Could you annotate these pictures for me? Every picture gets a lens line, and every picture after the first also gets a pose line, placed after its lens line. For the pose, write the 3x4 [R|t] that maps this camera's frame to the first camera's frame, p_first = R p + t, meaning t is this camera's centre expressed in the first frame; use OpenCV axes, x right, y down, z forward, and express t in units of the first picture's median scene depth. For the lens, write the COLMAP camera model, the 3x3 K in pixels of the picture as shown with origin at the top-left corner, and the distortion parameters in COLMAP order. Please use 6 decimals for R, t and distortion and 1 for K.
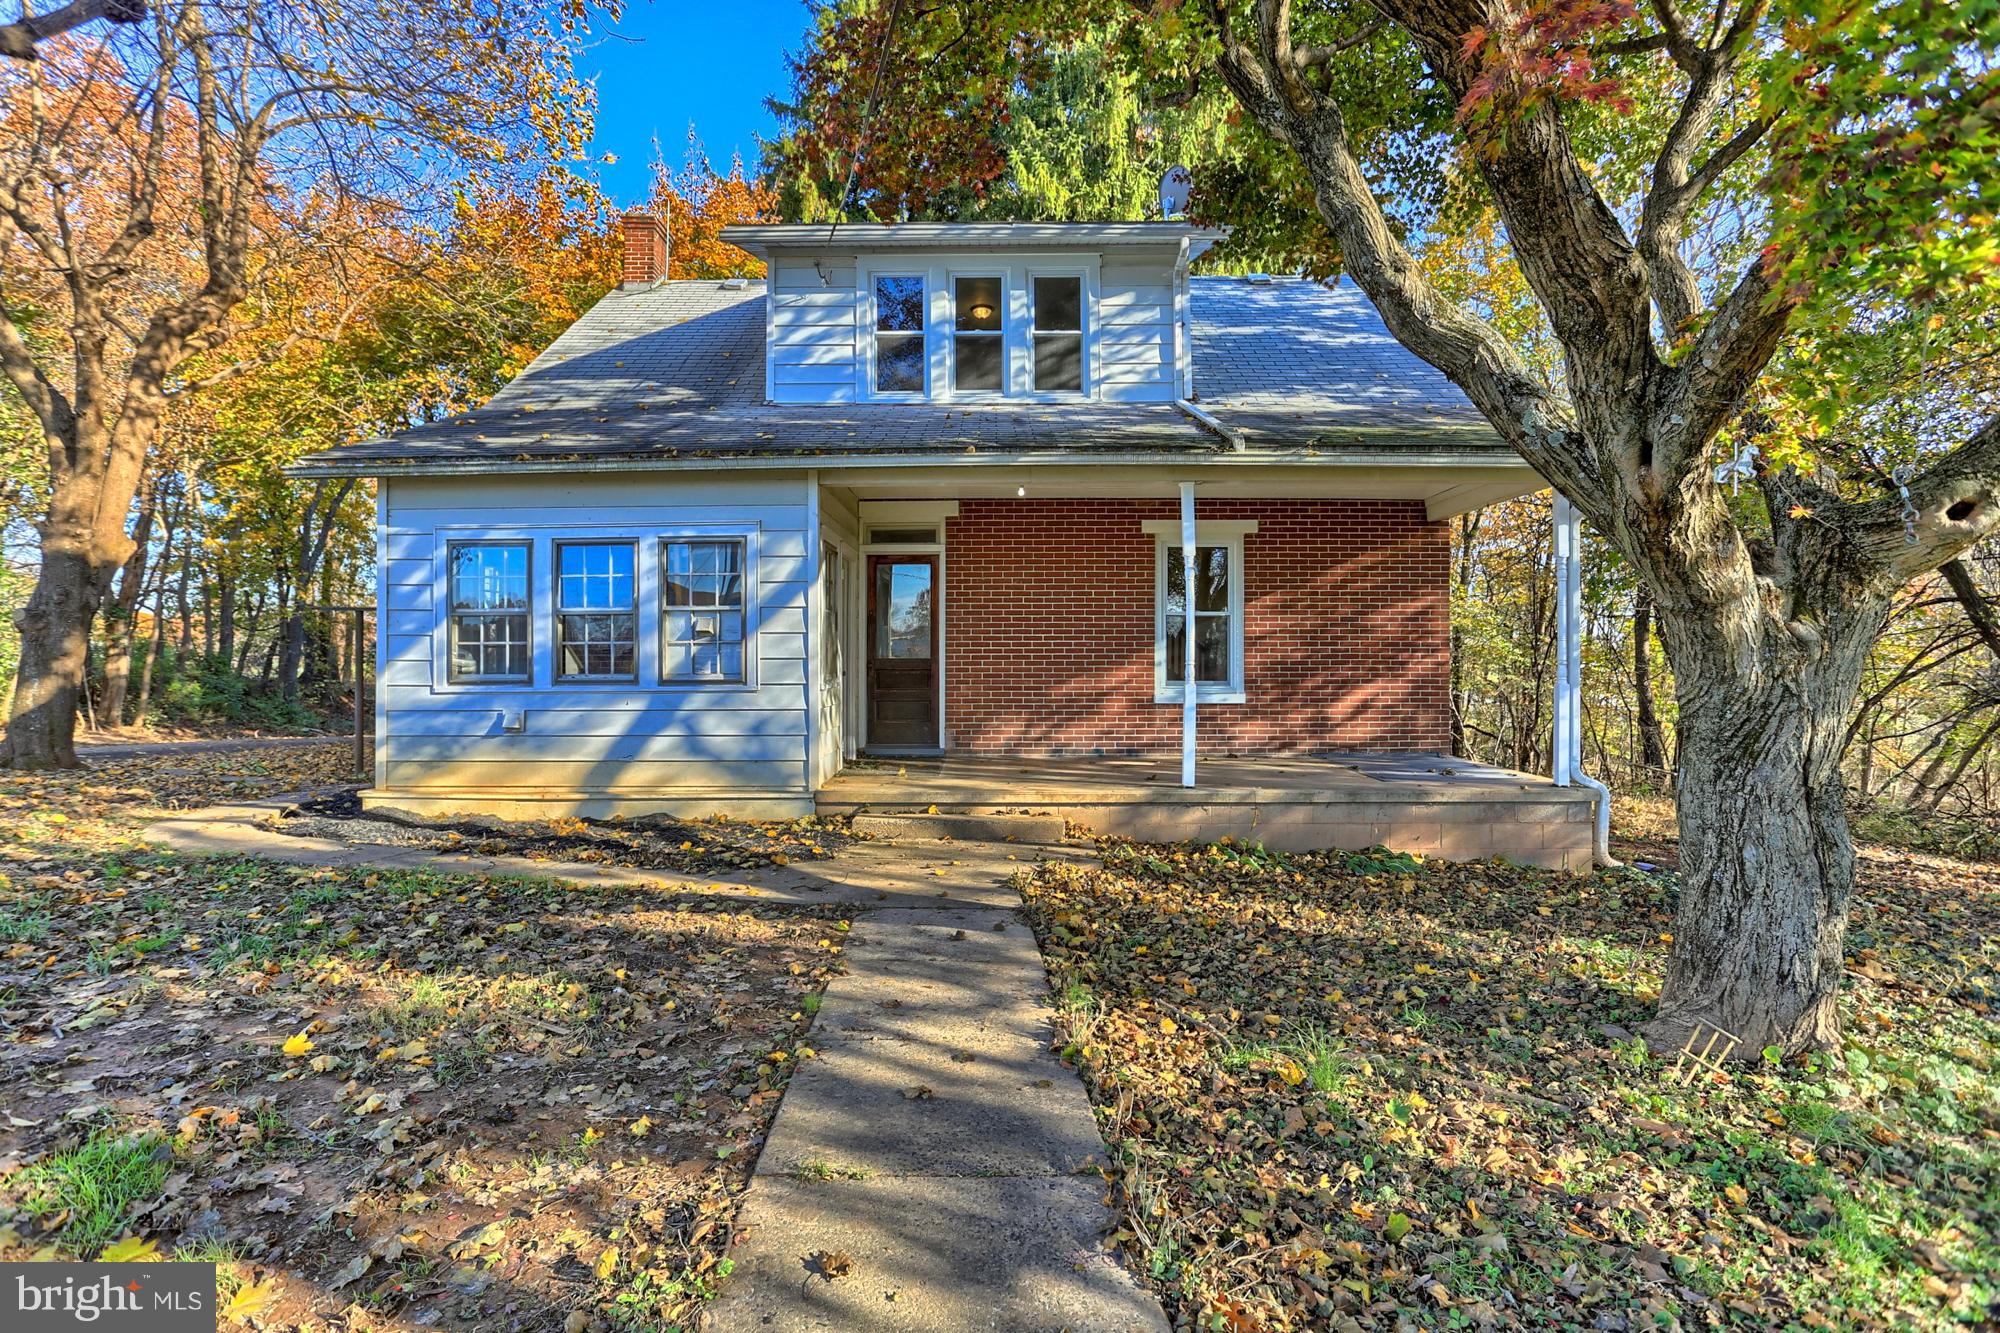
lens RADIAL K [[1009.1, 0, 1000.3], [0, 1009.1, 665.8], [0, 0, 1]] dist [-0.049551, 0.022597]
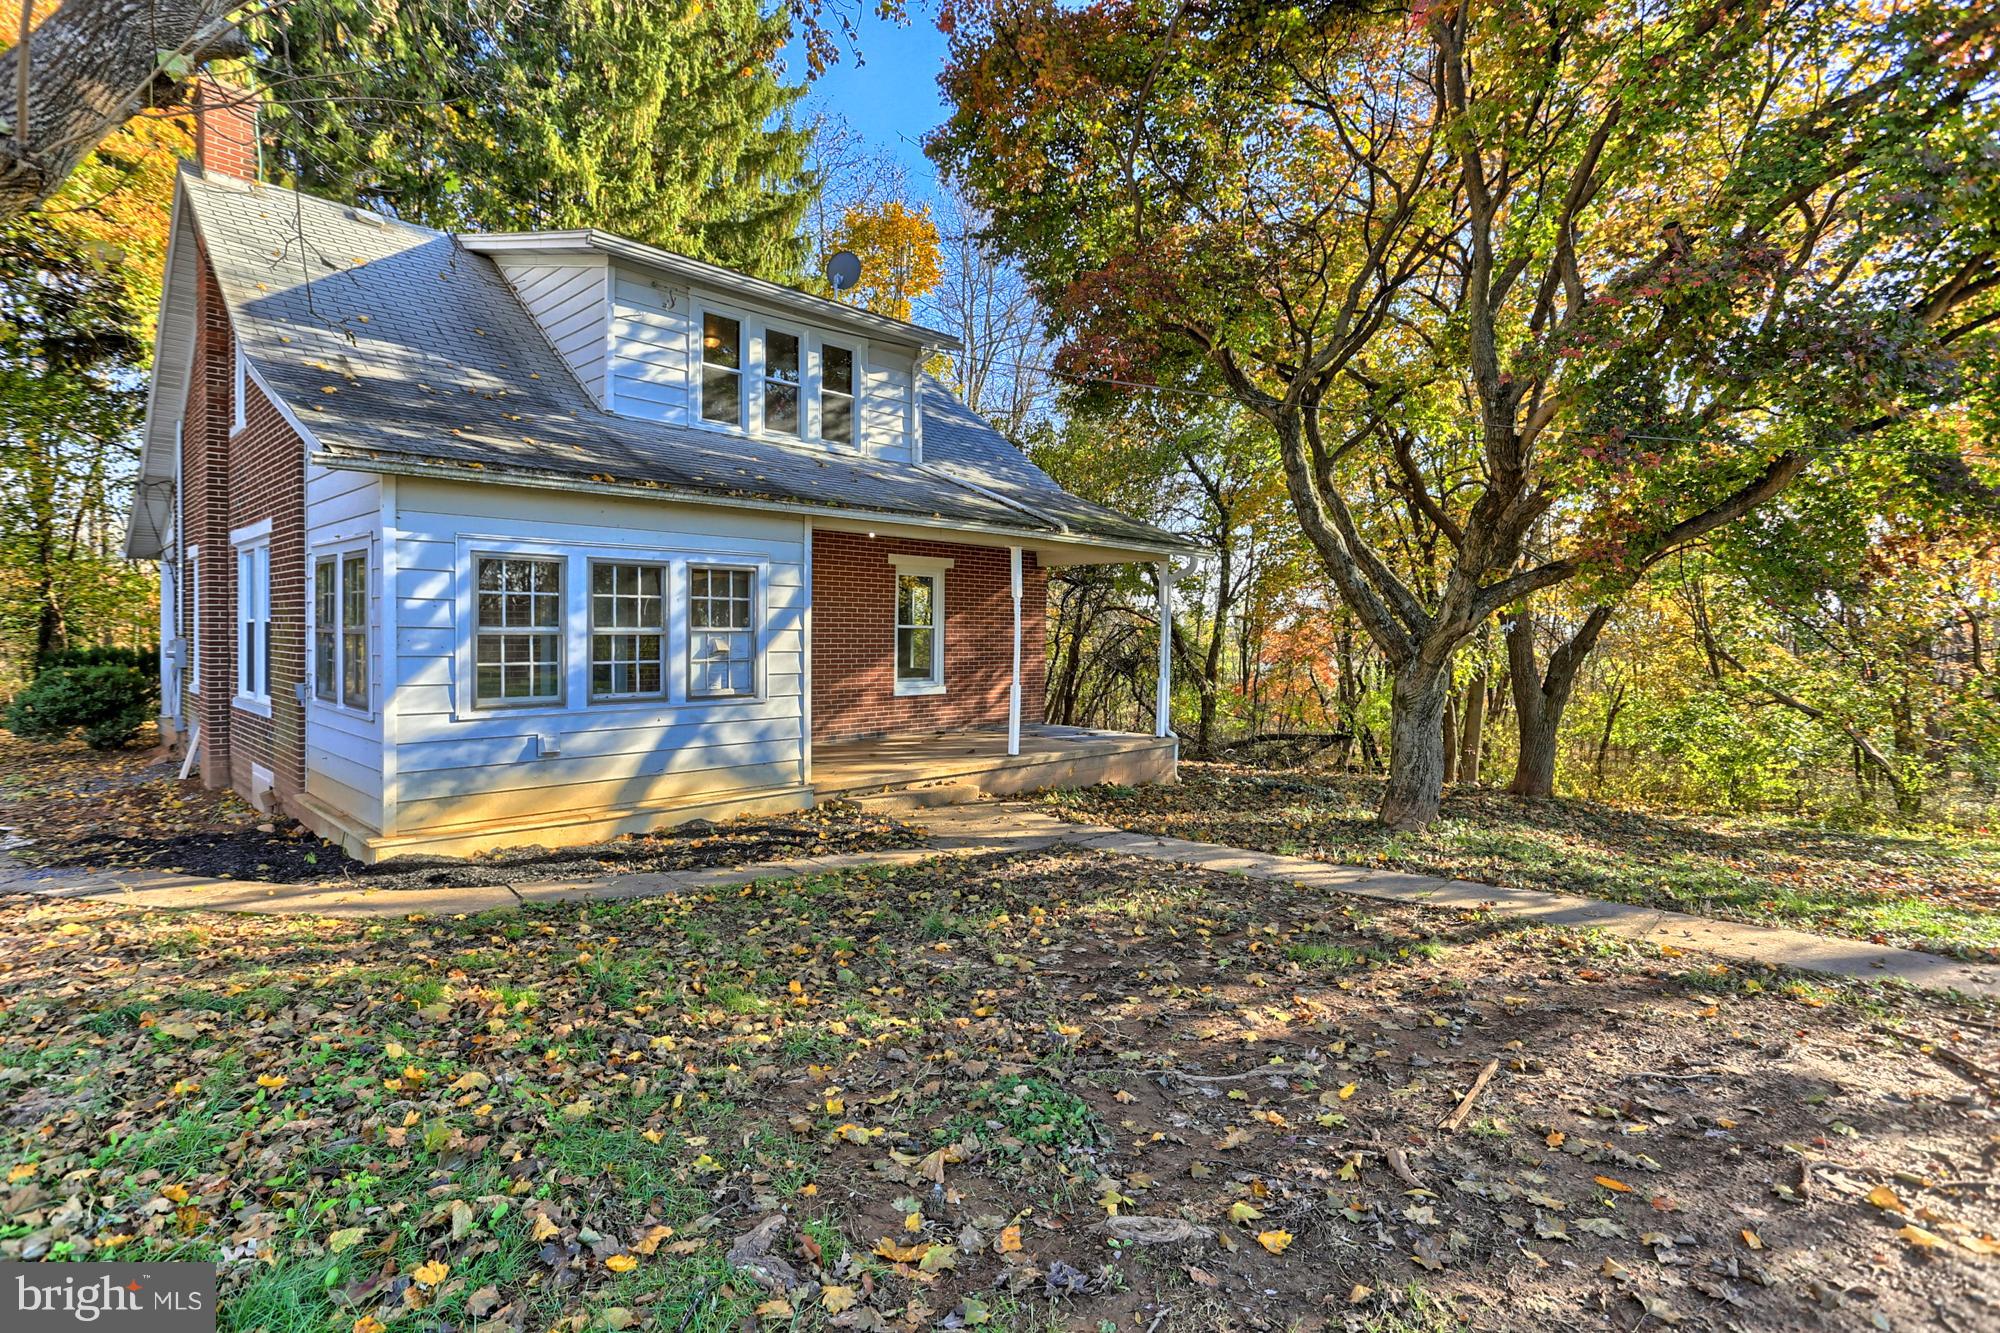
lens RADIAL K [[1009.1, 0, 1004.6], [0, 1009.1, 678.4], [0, 0, 1]] dist [-0.049551, 0.022597]
pose [[0.672381, -0.025742, 0.739757, -0.897130], [-0.008958, 0.999039, 0.042907, -0.053550], [-0.740151, -0.035477, 0.671505, 0.032994]]
